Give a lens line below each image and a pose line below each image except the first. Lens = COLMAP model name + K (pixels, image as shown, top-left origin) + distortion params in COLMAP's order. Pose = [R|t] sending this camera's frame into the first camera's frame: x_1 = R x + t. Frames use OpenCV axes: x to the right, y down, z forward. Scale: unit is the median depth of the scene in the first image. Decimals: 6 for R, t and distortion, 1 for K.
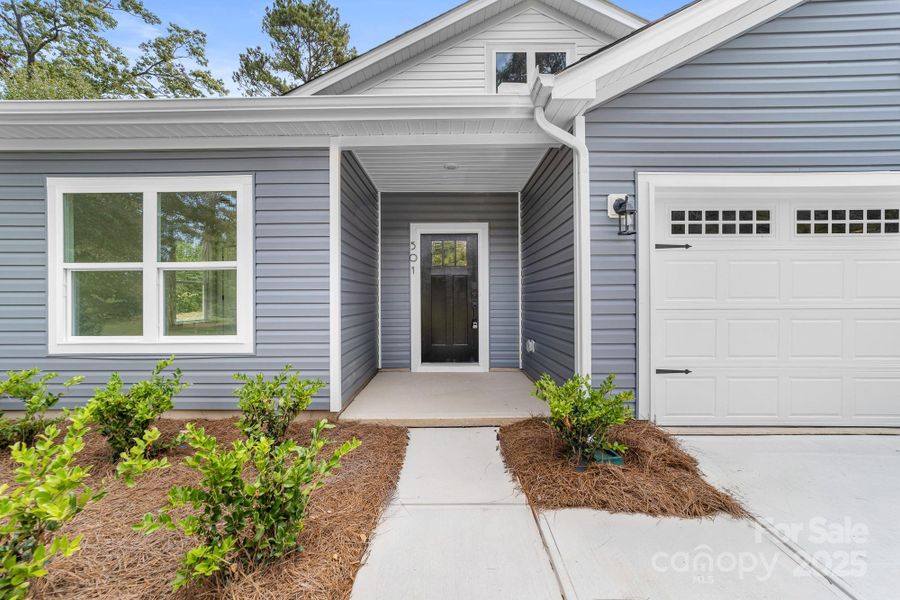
lens RADIAL K [[335.6, 0, 442.4], [0, 335.6, 297.4], [0, 0, 1]] dist [-0.001062, 0.000005]
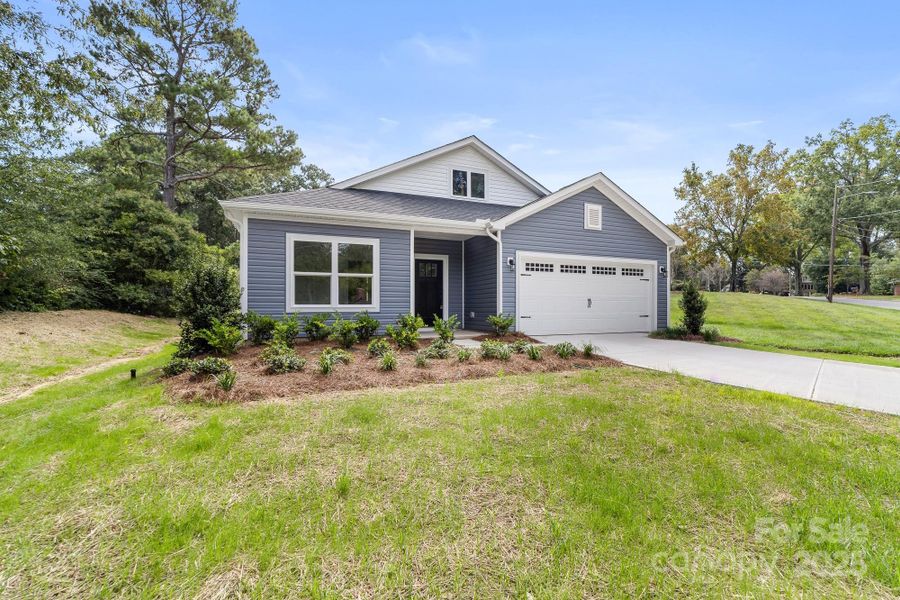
lens RADIAL K [[353.1, 0, 453.5], [0, 353.1, 298.2], [0, 0, 1]] dist [0.000979, 0.000501]
pose [[0.931686, 0.012903, 0.363036, -0.991989], [-0.009726, 0.999897, -0.010576, 0.088763], [-0.363135, 0.006323, 0.931715, -1.595288]]
